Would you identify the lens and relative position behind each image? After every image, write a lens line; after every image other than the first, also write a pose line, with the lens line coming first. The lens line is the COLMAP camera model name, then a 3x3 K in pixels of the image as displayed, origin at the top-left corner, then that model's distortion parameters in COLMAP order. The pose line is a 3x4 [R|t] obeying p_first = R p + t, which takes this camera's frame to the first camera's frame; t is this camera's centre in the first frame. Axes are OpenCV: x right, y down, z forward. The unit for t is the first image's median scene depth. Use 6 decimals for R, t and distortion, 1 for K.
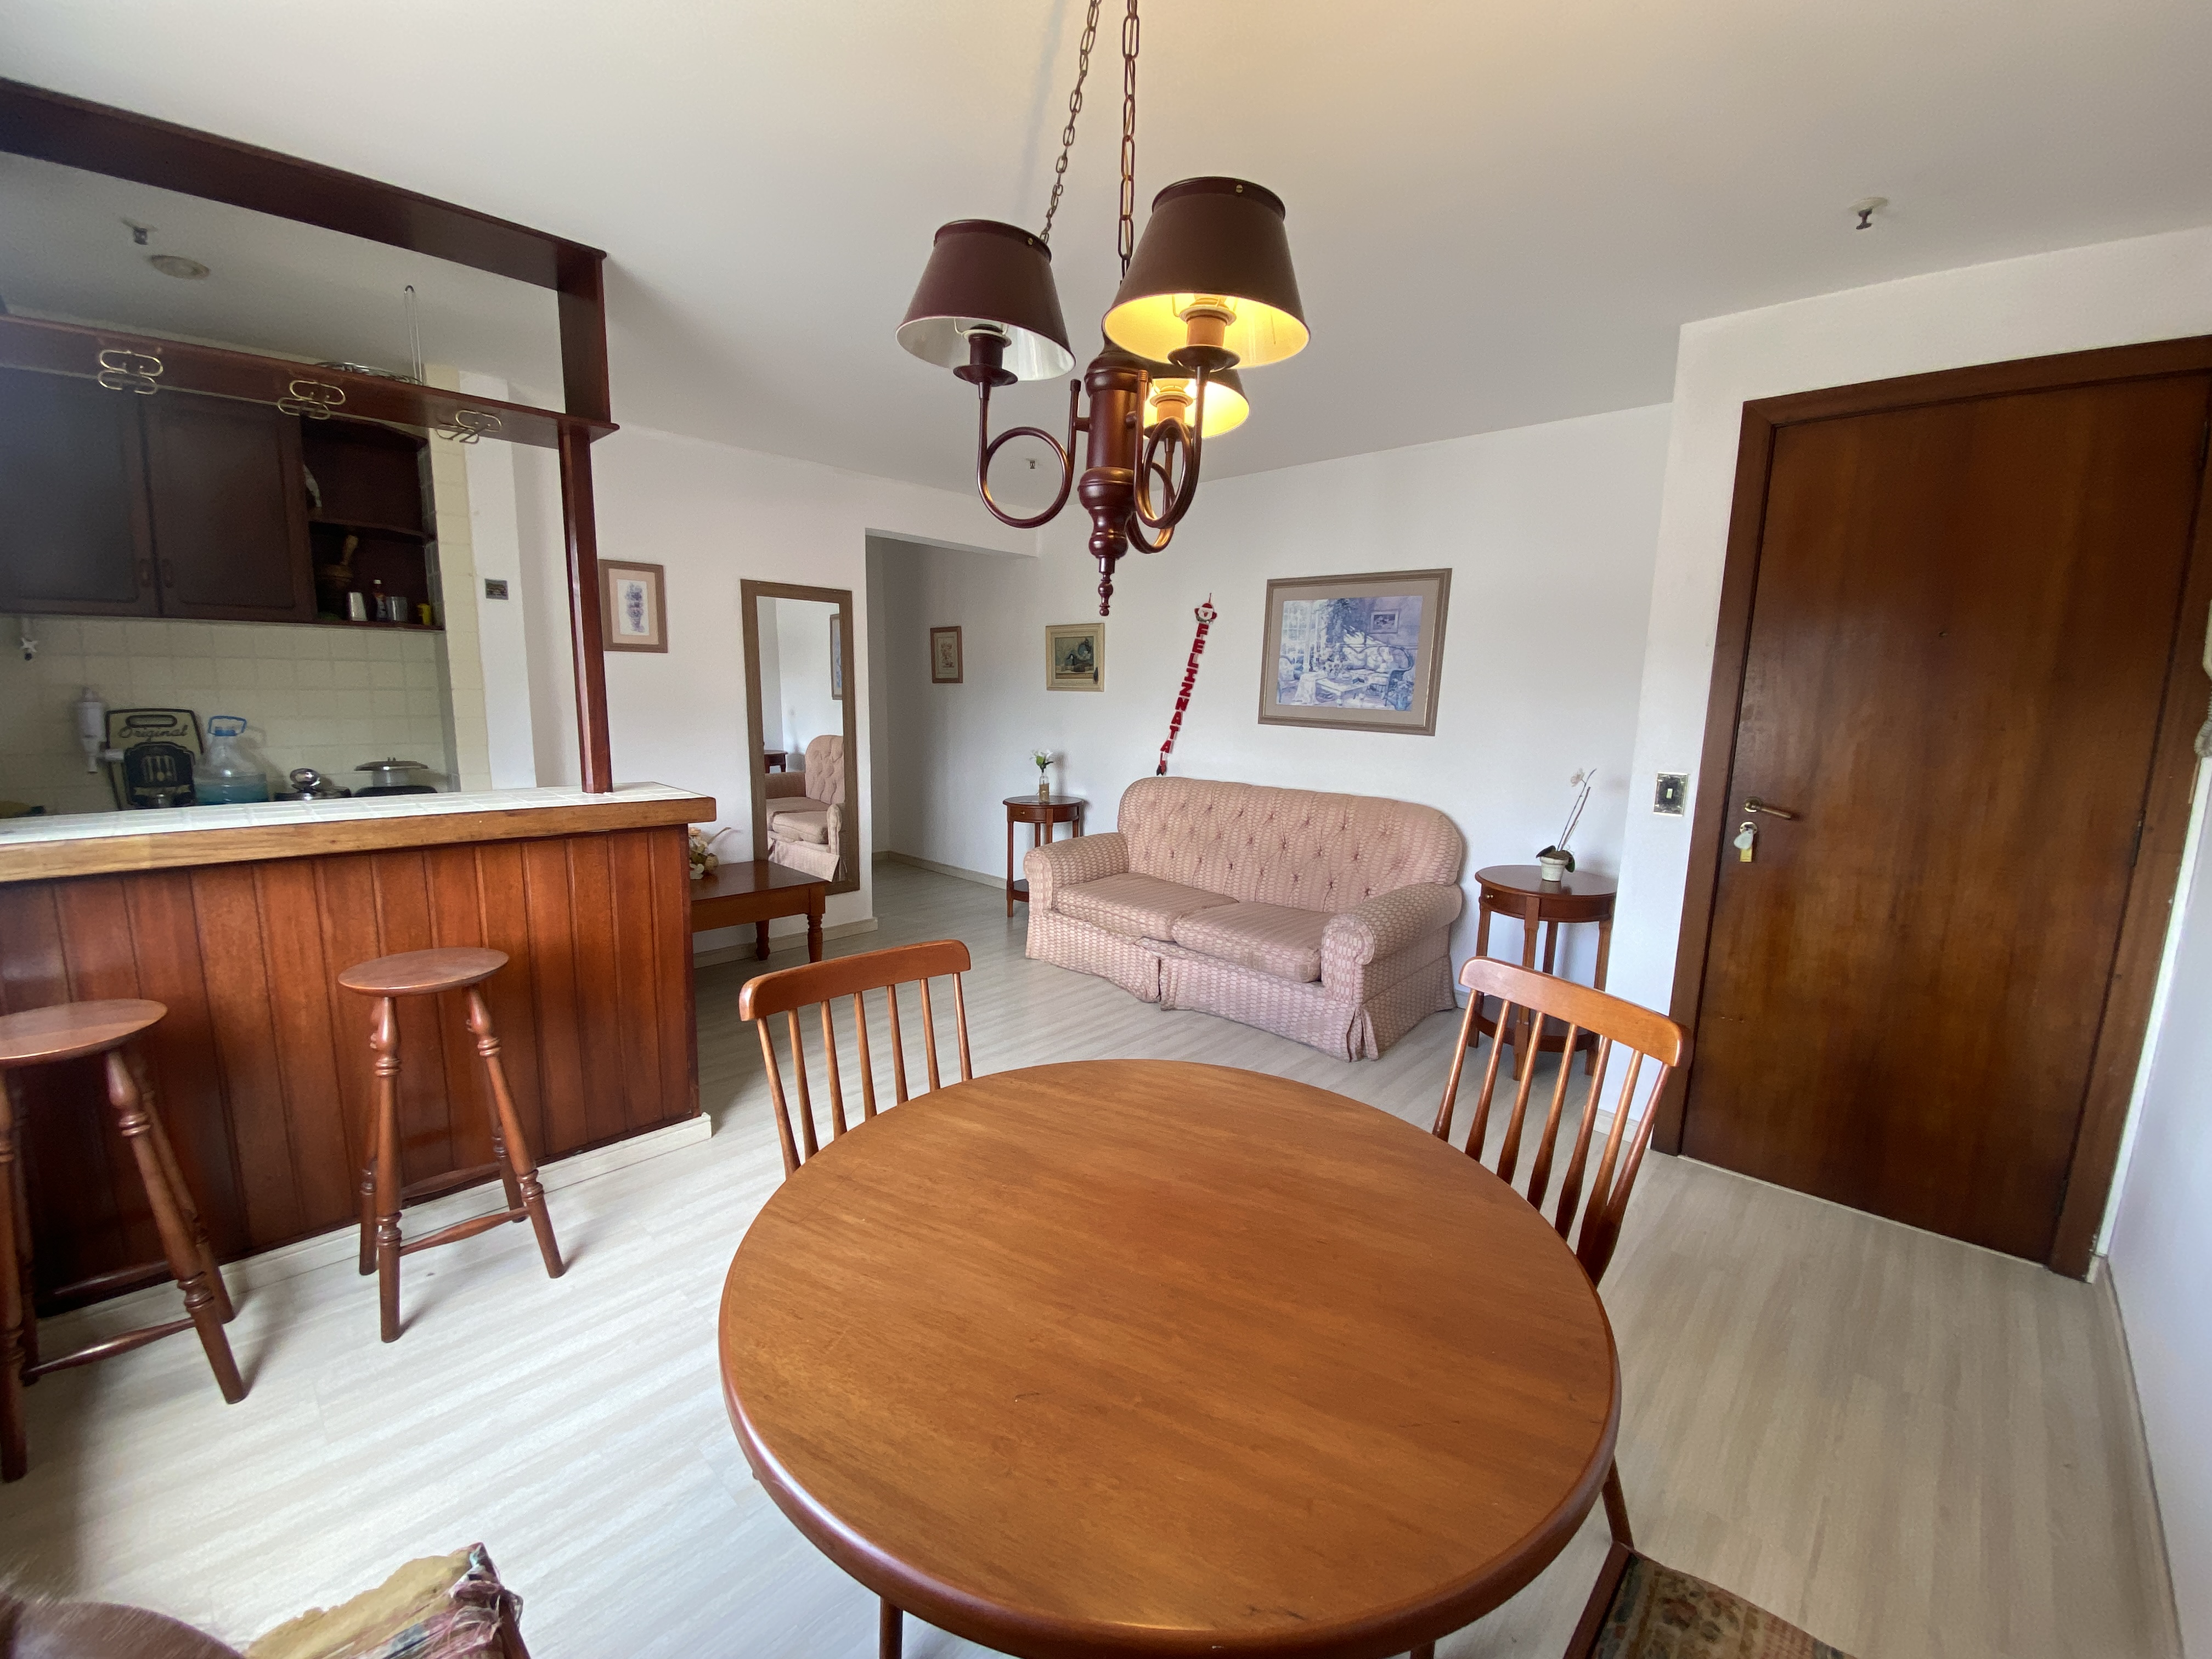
lens RADIAL K [[889.9, 0, 1103.0], [0, 889.9, 822.7], [0, 0, 1]] dist [0.041404, -0.033495]
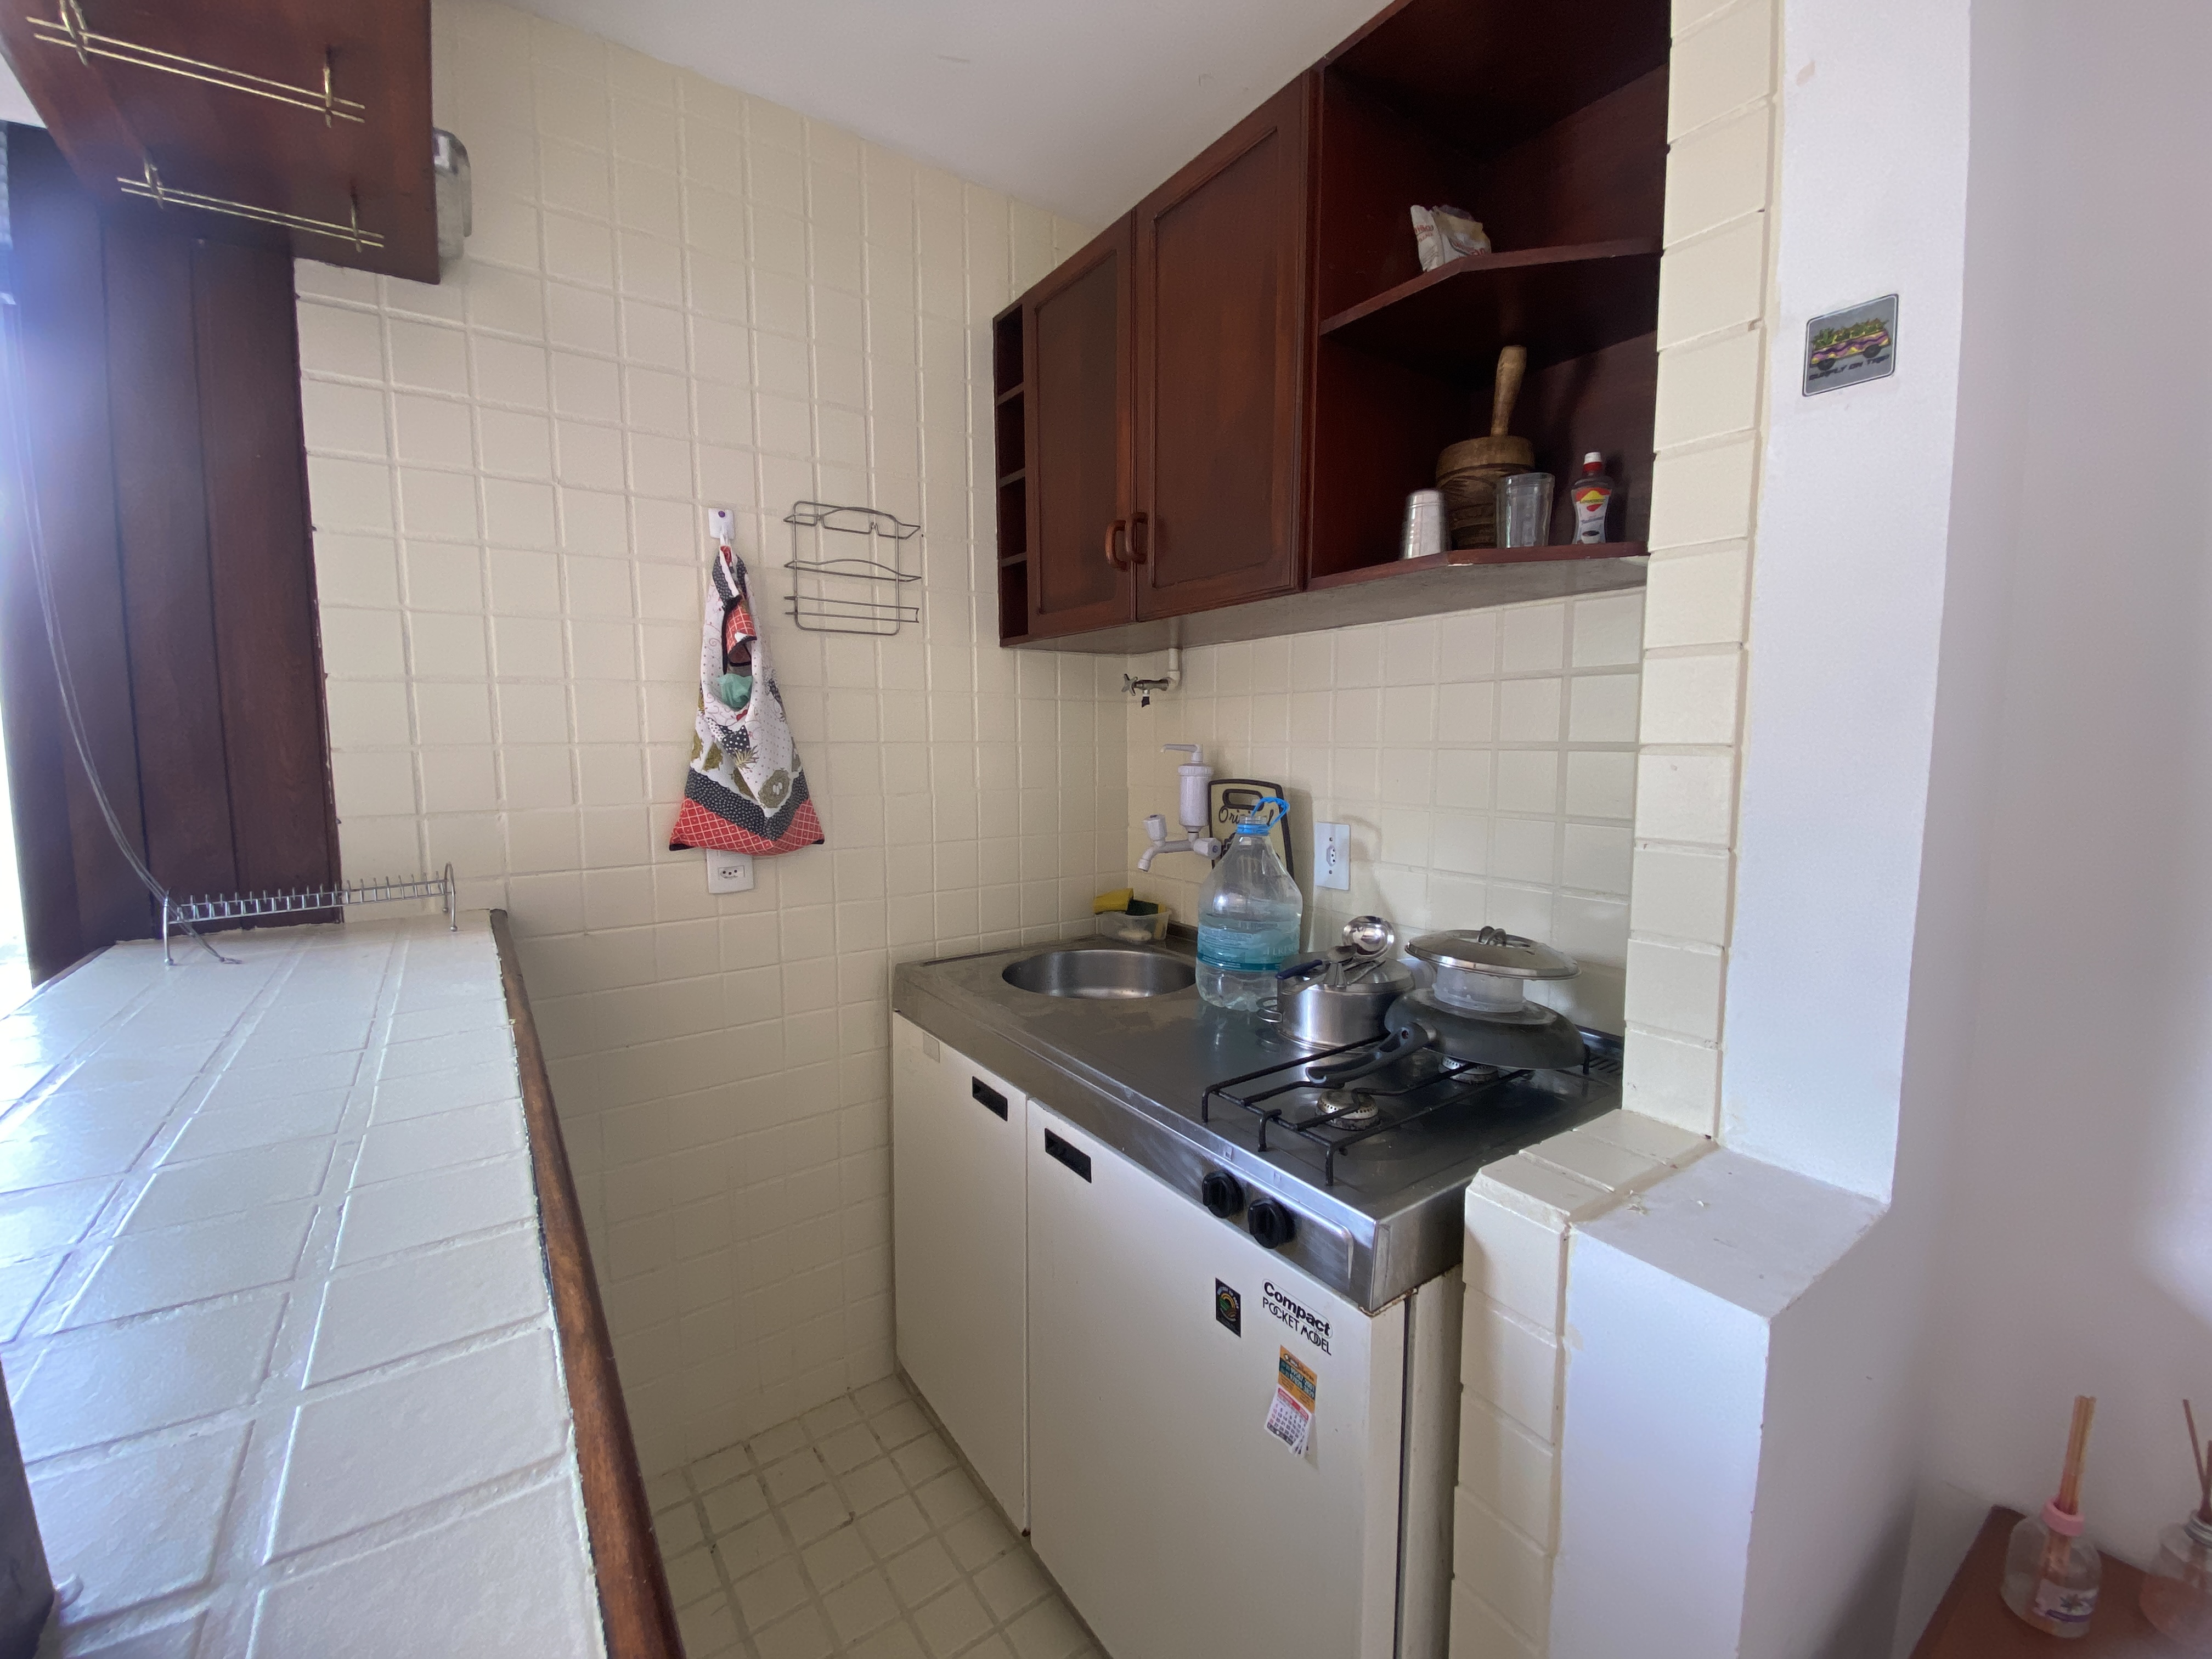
lens RADIAL K [[899.2, 0, 1106.0], [0, 899.2, 829.5], [0, 0, 1]] dist [-0.000367, -0.011710]
pose [[-0.177497, 0.075571, -0.981215, -0.406004], [-0.152759, 0.982847, 0.103330, -0.127822], [0.972193, 0.168231, -0.162908, 0.910510]]
